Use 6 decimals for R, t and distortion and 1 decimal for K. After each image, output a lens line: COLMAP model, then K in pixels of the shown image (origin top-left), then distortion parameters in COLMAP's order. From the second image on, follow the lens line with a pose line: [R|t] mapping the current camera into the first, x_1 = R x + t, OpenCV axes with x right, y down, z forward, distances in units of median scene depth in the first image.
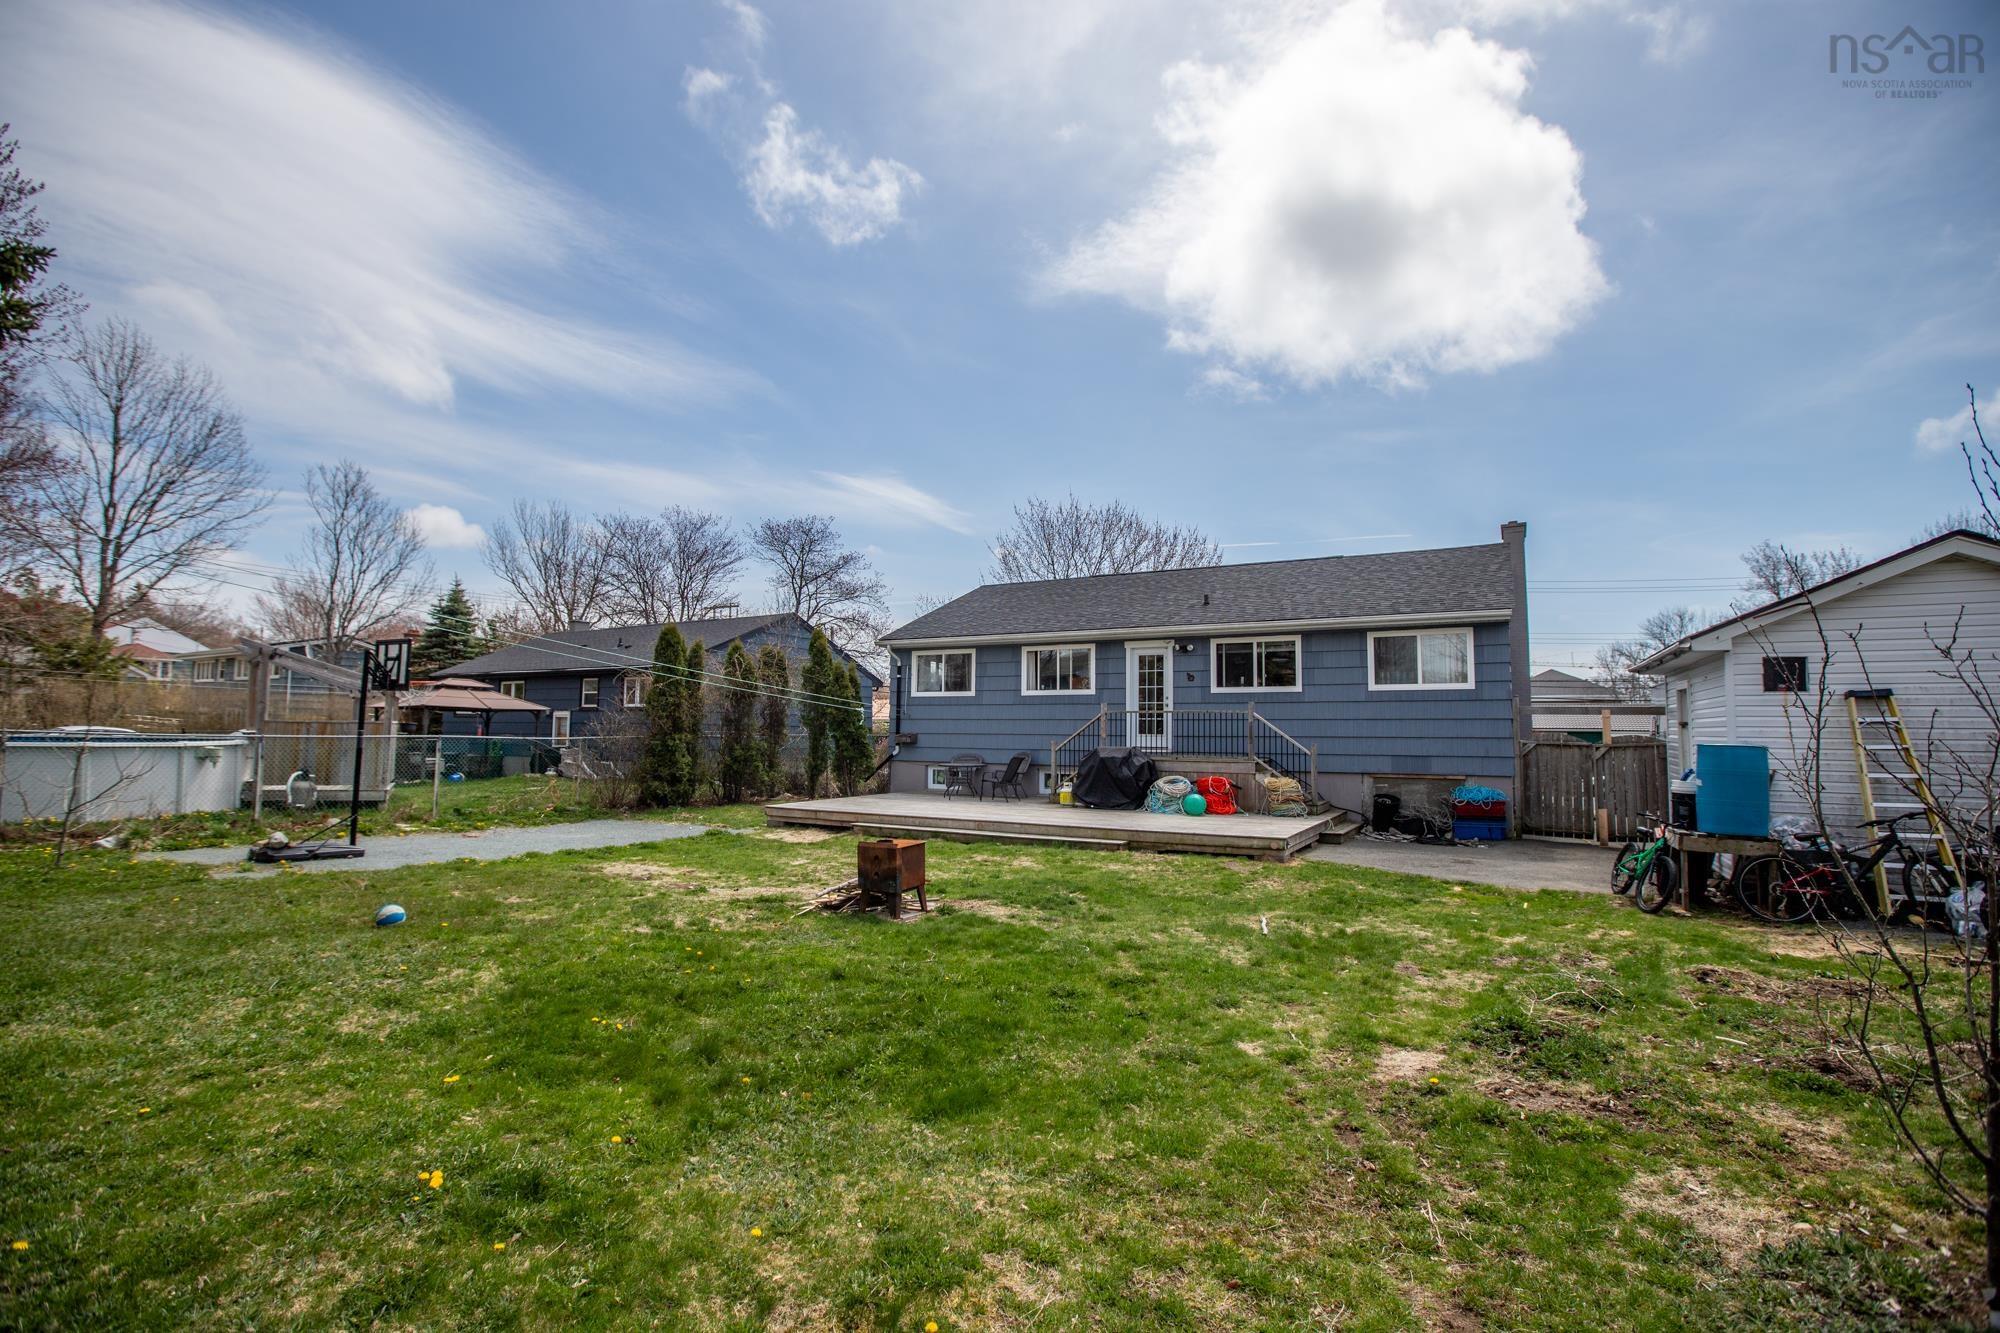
lens RADIAL K [[914.1, 0, 999.1], [0, 914.1, 660.8], [0, 0, 1]] dist [-0.066761, 0.027798]
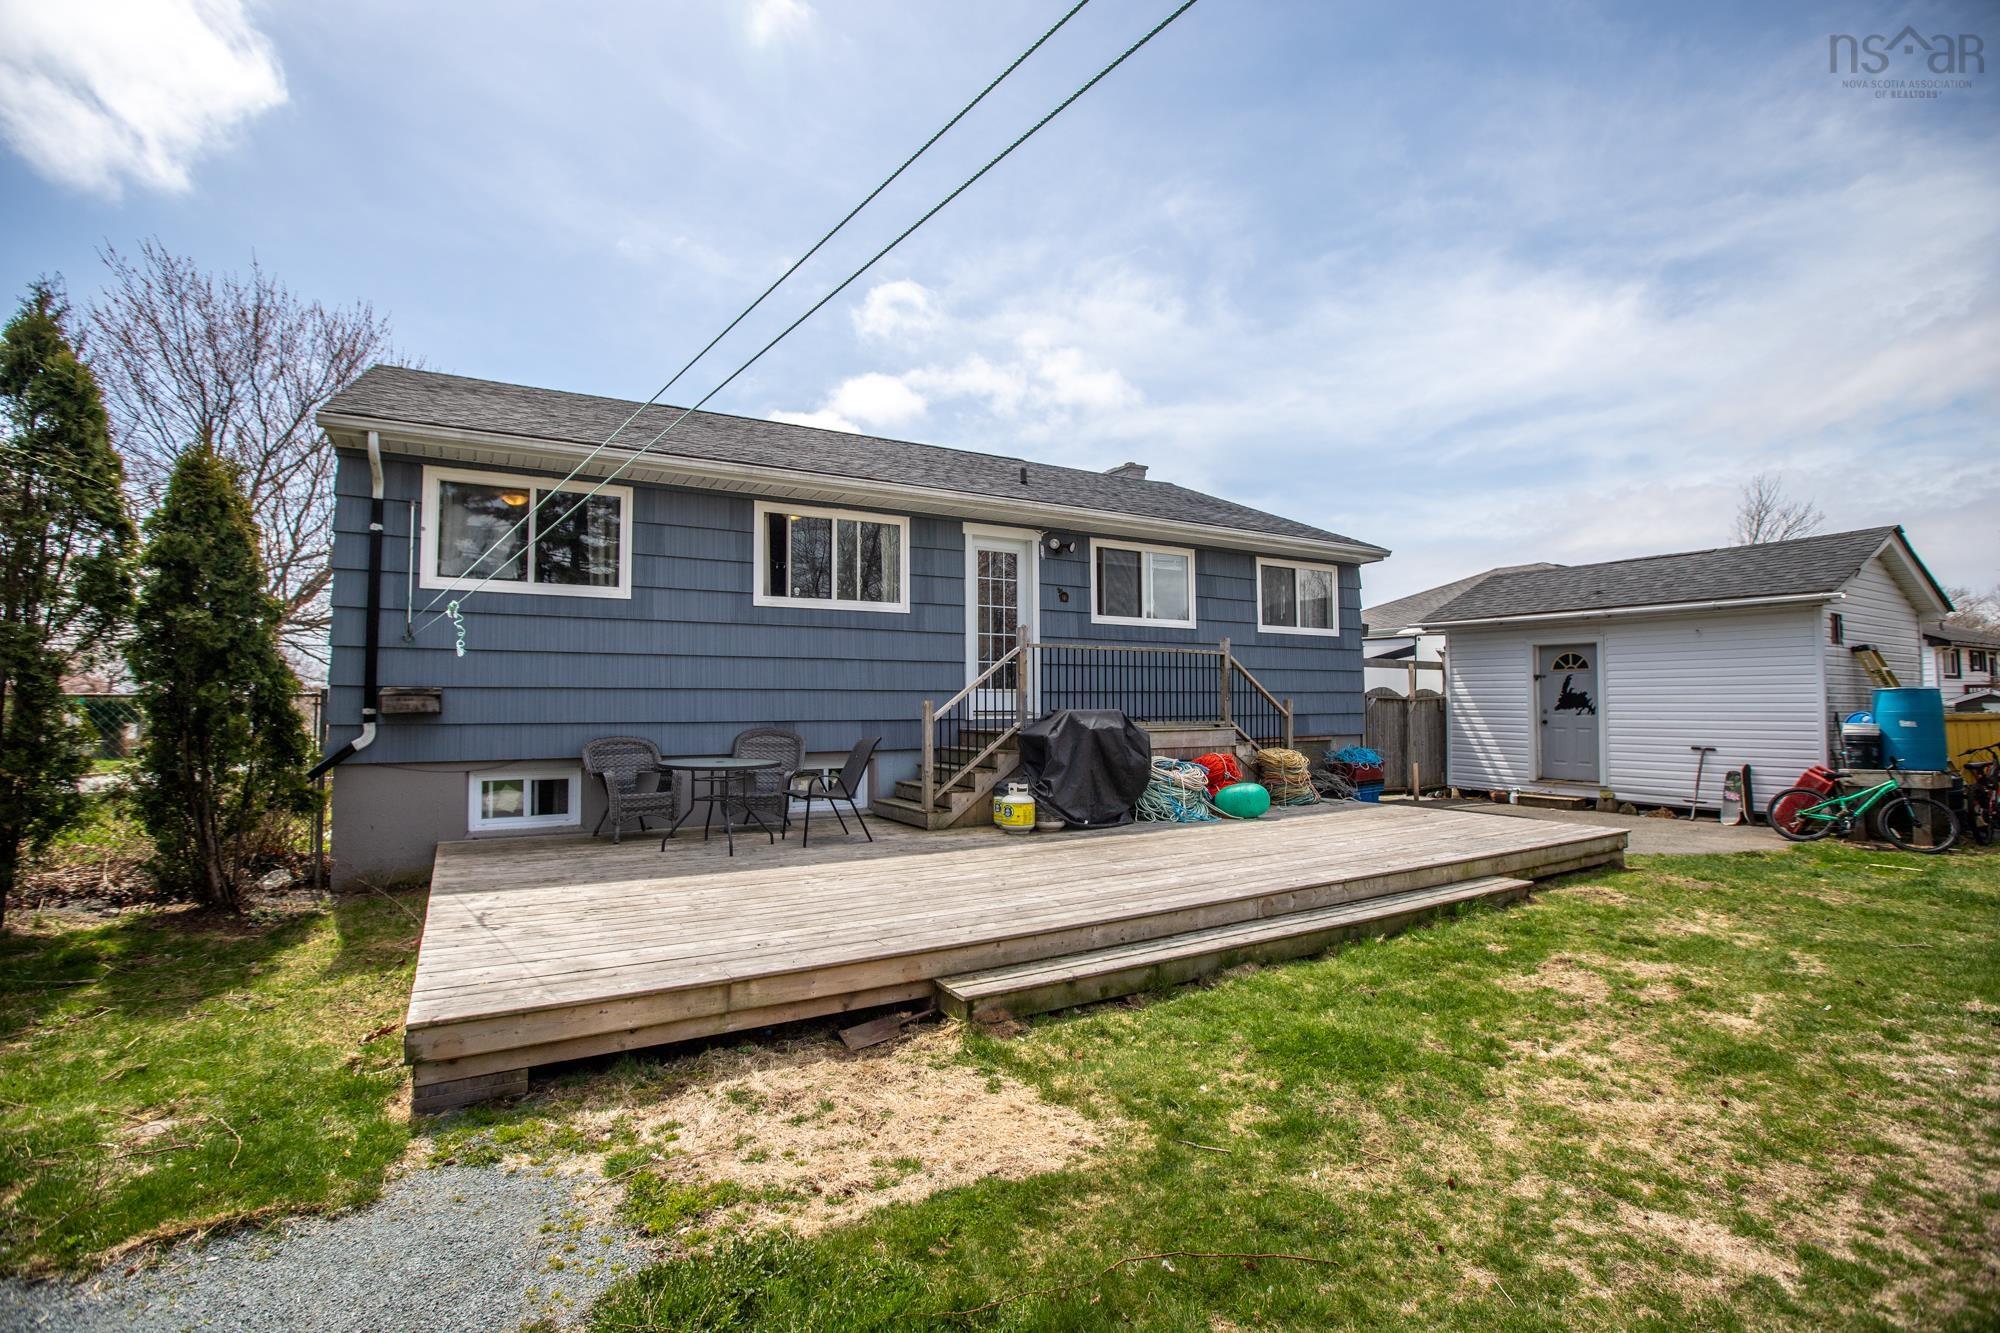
lens RADIAL K [[914.1, 0, 999.1], [0, 914.1, 660.8], [0, 0, 1]] dist [-0.066761, 0.027798]
pose [[0.489200, -0.002932, 0.872167, -0.325732], [-0.092770, 0.994146, 0.055376, 0.029352], [-0.867224, -0.108001, 0.486064, 0.681797]]
